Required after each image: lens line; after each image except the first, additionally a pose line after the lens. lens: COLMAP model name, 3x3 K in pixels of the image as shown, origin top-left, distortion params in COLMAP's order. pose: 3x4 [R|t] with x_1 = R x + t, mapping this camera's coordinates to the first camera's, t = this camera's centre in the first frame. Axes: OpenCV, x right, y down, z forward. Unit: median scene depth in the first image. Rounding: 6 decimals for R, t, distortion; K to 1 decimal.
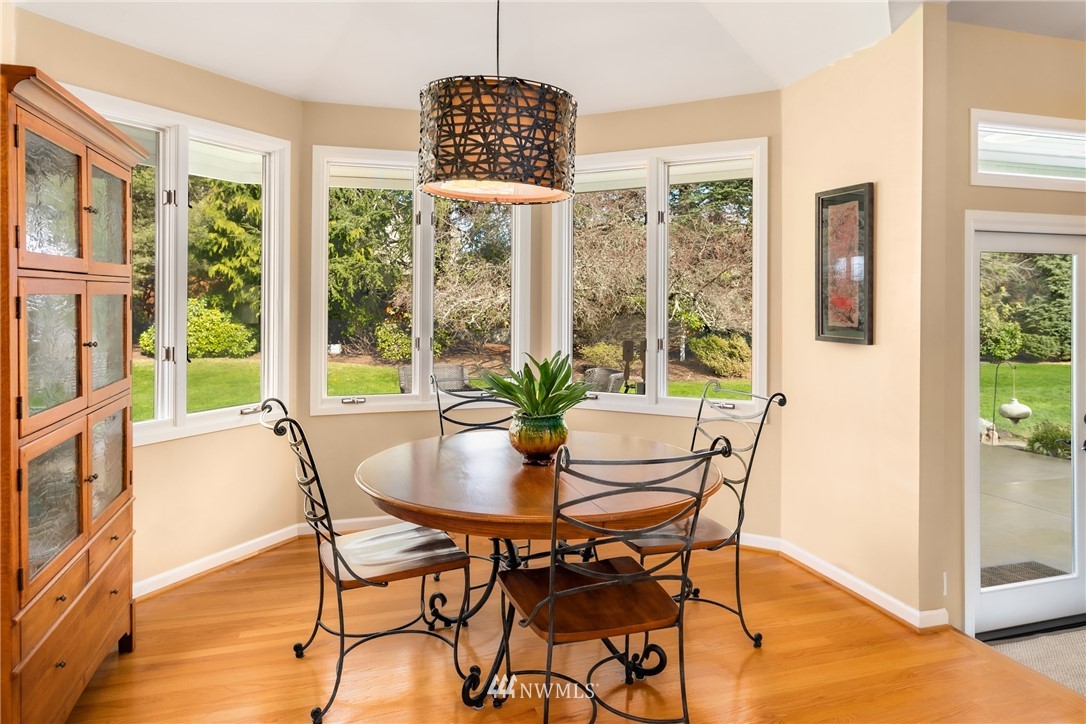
lens RADIAL K [[641.0, 0, 544.7], [0, 641.0, 303.9], [0, 0, 1]] dist [0.001210, 0.000215]
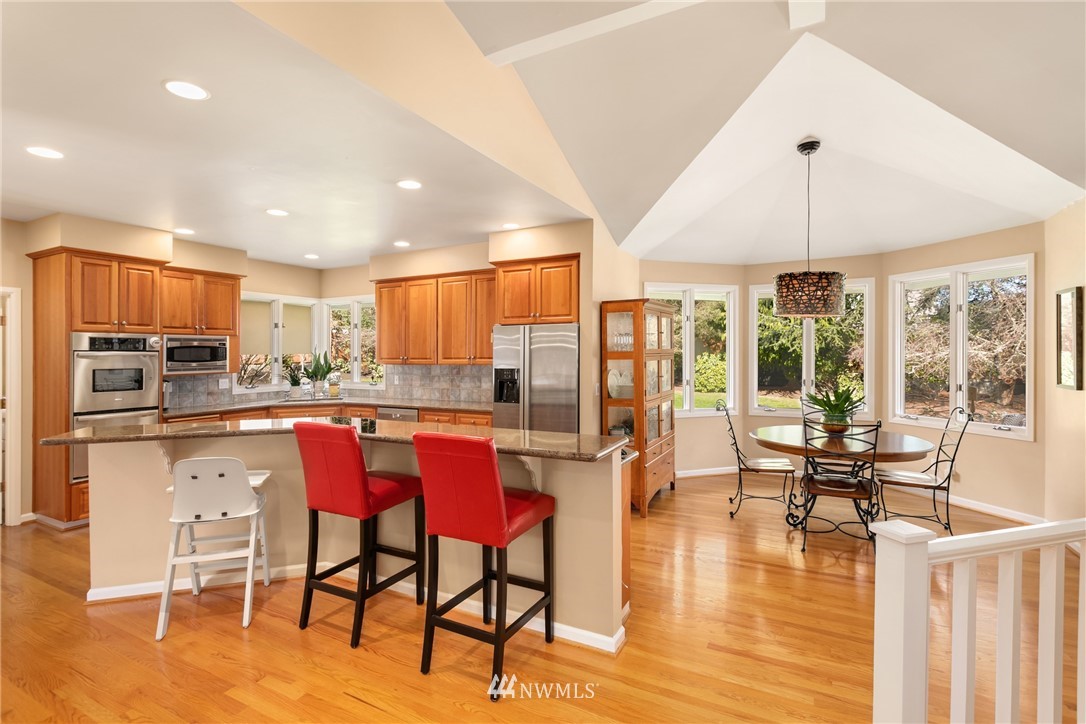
lens RADIAL K [[572.6, 0, 543.0], [0, 572.6, 362.0], [0, 0, 1]] dist [0.001635, 0.000240]
pose [[0.688388, 0.004573, -0.725328, 0.826783], [0.005629, 0.999916, 0.011647, -0.037895], [0.725321, -0.012101, 0.688305, -1.208260]]
